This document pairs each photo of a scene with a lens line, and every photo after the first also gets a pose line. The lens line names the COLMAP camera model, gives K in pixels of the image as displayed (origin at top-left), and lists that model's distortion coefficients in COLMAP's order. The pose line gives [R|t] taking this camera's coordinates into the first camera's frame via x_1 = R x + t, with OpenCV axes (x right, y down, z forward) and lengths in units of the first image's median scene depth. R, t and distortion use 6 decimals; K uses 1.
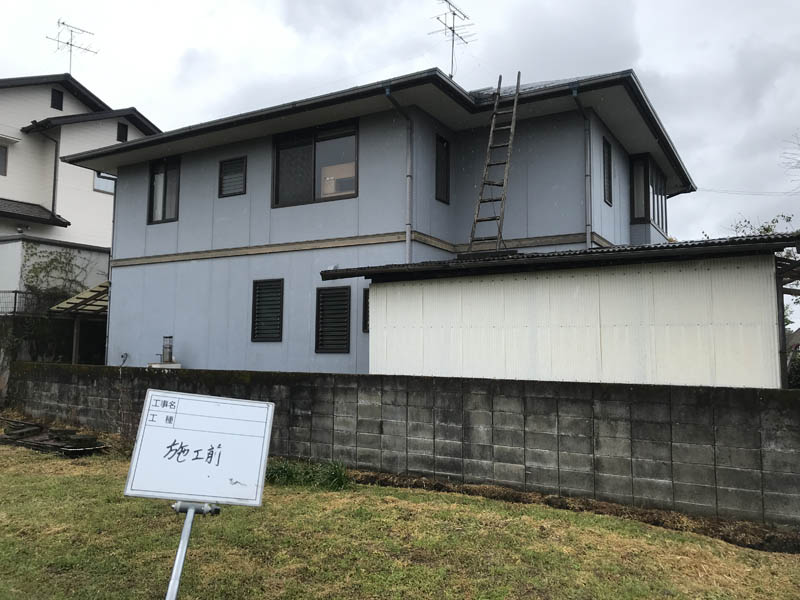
lens RADIAL K [[657.1, 0, 400.0], [0, 657.1, 300.0], [0, 0, 1]] dist [-0.004525, -0.003981]
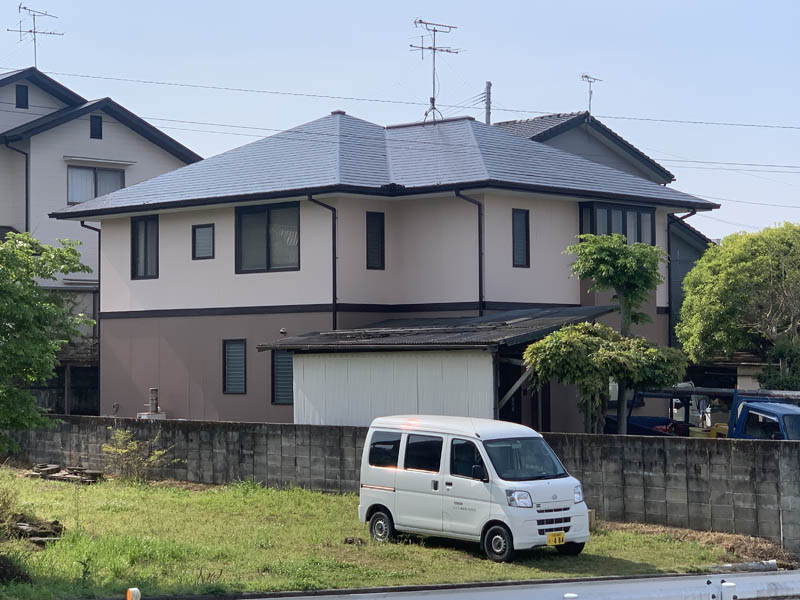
lens RADIAL K [[1780.9, 0, 400.0], [0, 1780.9, 300.0], [0, 0, 1]] dist [-0.000553, 0.376169]
pose [[0.974362, -0.028677, -0.223151, 0.956476], [0.041379, 0.997766, 0.052455, -0.309784], [0.221148, -0.060344, 0.973372, -2.401164]]
